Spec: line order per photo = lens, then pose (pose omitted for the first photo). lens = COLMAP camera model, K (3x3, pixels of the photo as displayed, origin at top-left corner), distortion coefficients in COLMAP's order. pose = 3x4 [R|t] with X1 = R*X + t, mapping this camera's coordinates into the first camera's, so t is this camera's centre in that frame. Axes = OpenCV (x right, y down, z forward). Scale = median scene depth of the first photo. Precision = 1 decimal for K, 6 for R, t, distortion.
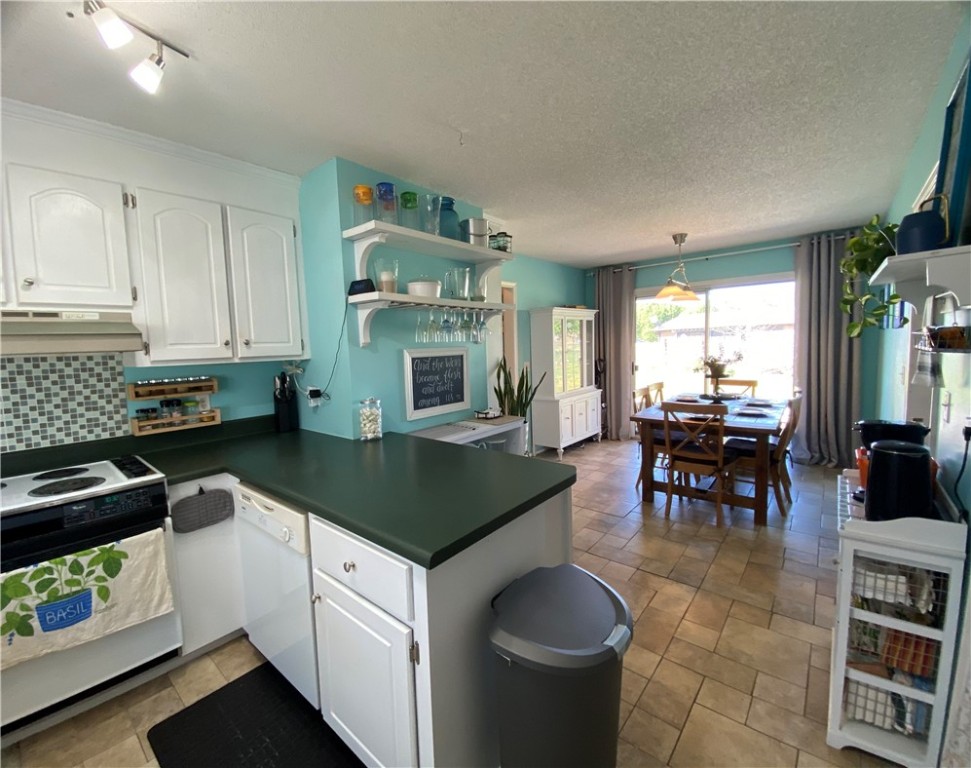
lens RADIAL K [[414.3, 0, 454.6], [0, 414.3, 380.1], [0, 0, 1]] dist [0.015382, -0.018353]
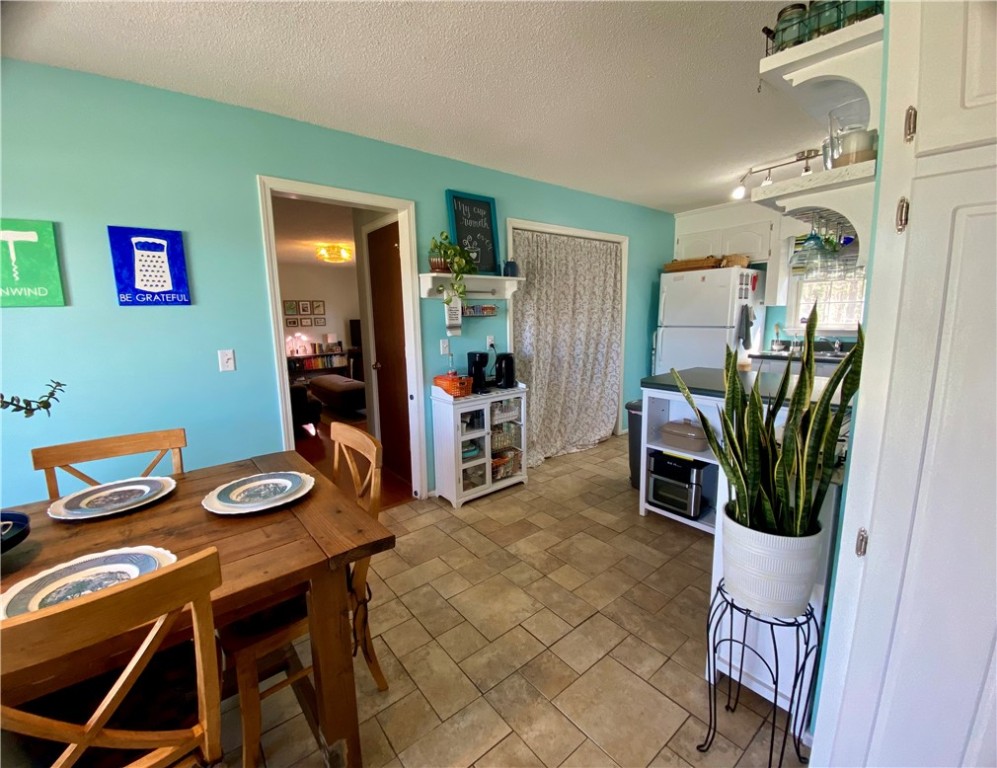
lens RADIAL K [[416.6, 0, 482.2], [0, 416.6, 381.7], [0, 0, 1]] dist [0.026315, -0.022769]
pose [[-0.982900, 0.030353, 0.181619, 0.437549], [0.072523, 0.970411, 0.230309, -0.146661], [-0.169255, 0.239542, -0.956019, 1.929399]]
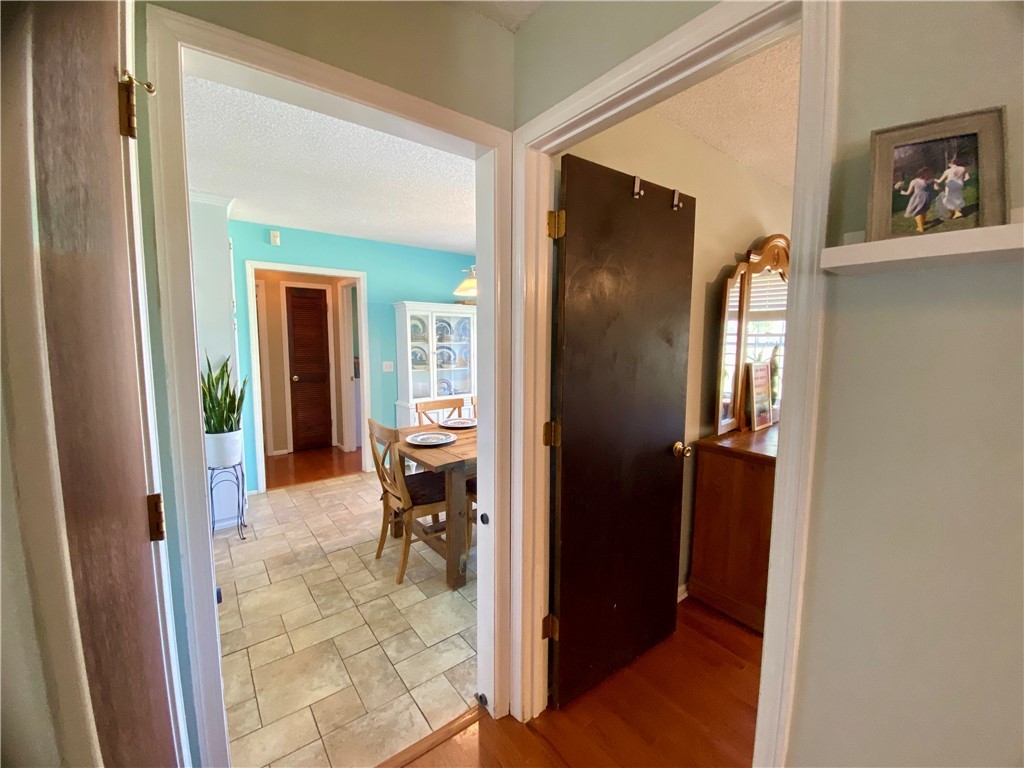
lens RADIAL K [[413.3, 0, 511.7], [0, 413.3, 380.3], [0, 0, 1]] dist [0.023733, -0.023140]
pose [[0.982353, 0.057398, -0.178013, 1.282694], [-0.054613, 0.998297, 0.020509, -0.077937], [0.178887, -0.010425, 0.983814, 0.345413]]
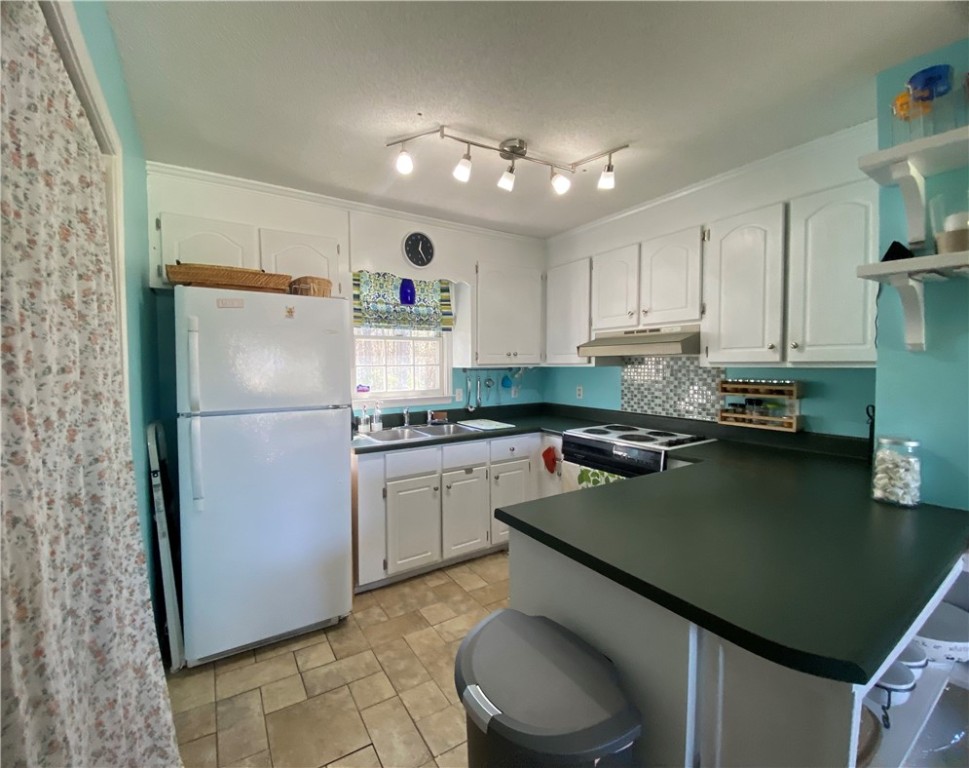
lens RADIAL K [[413.5, 0, 453.7], [0, 413.5, 380.2], [0, 0, 1]] dist [0.015382, -0.018353]
pose [[-0.293661, 0.073659, -0.953068, 0.554570], [-0.061823, 0.993476, 0.095831, -0.054500], [0.953908, 0.087063, -0.287191, 0.541502]]
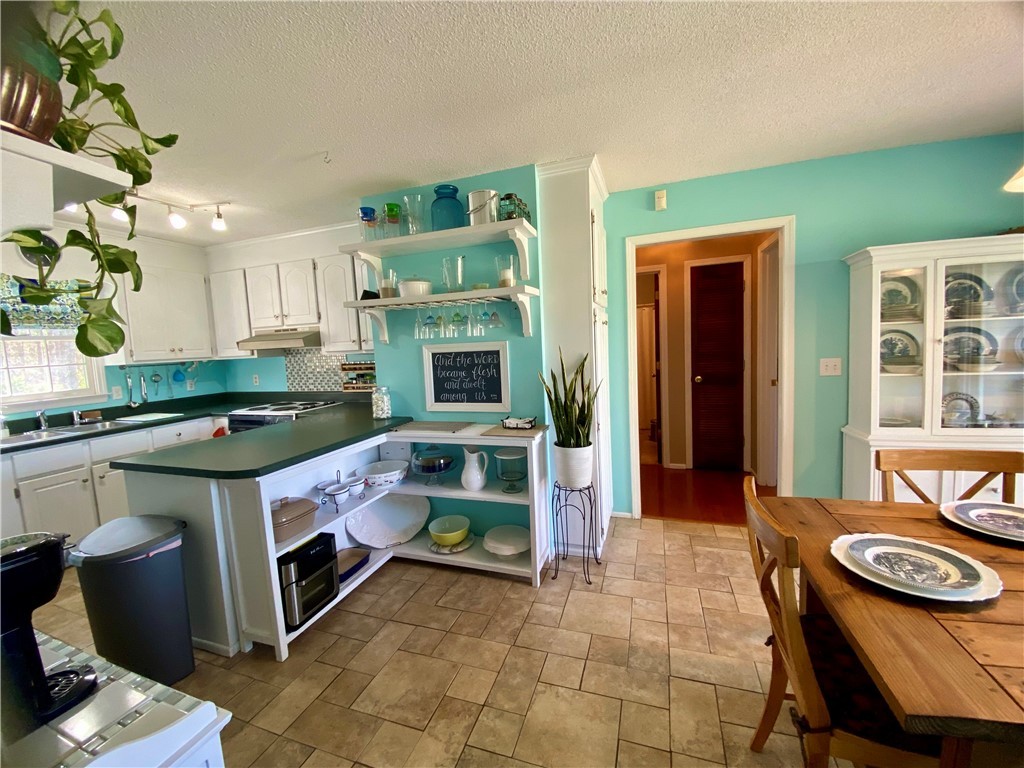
lens RADIAL K [[413.3, 0, 511.7], [0, 413.3, 380.3], [0, 0, 1]] dist [0.023733, -0.023140]
pose [[0.390541, 0.095817, -0.915585, 1.083446], [-0.042462, 0.995385, 0.086057, -0.095526], [0.919606, 0.005269, 0.392808, 0.875663]]
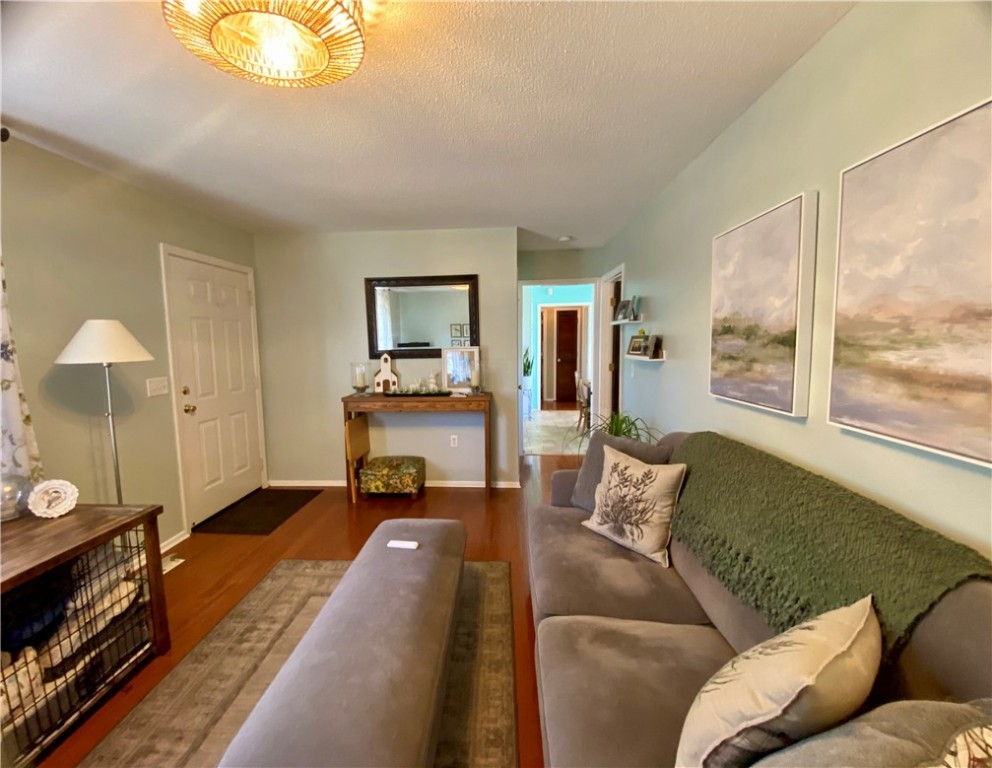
lens RADIAL K [[414.9, 0, 475.2], [0, 414.9, 381.0], [0, 0, 1]] dist [0.034656, -0.025760]
pose [[0.612551, 0.103635, -0.783608, 2.453940], [-0.071455, 0.994569, 0.075678, -0.025521], [0.787195, 0.009636, 0.616629, -0.824905]]
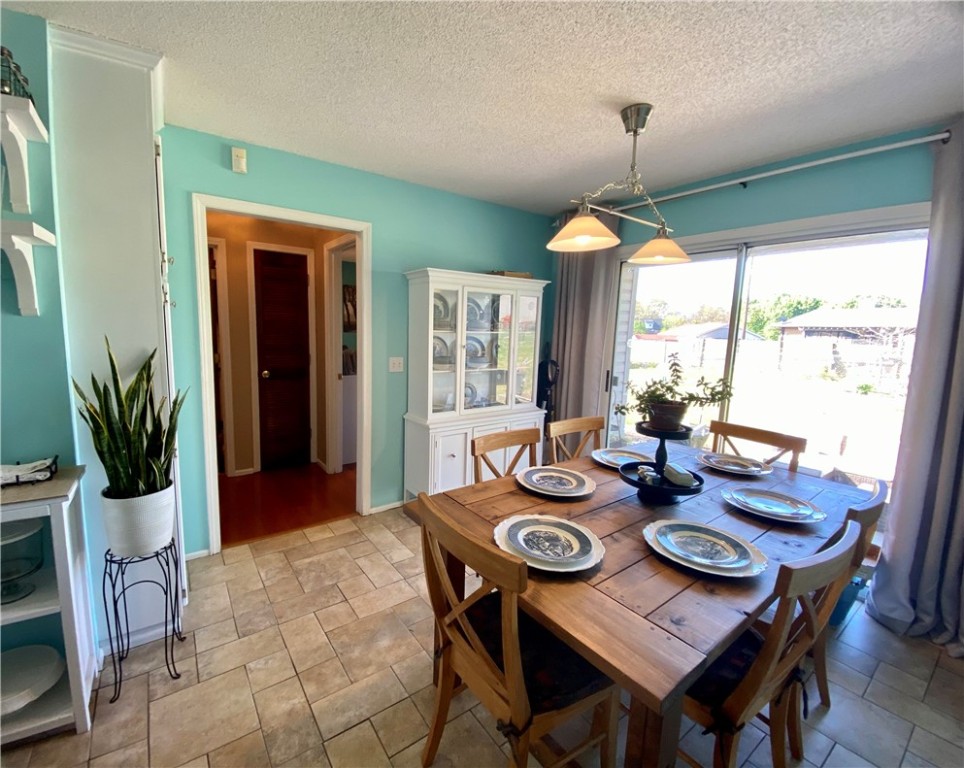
lens RADIAL K [[411.3, 0, 451.4], [0, 411.3, 380.2], [0, 0, 1]] dist [0.015382, -0.018353]
pose [[0.970199, 0.094384, -0.223171, 0.840833], [-0.083665, 0.994861, 0.057028, -0.111133], [0.227406, -0.036657, 0.973110, 0.890986]]
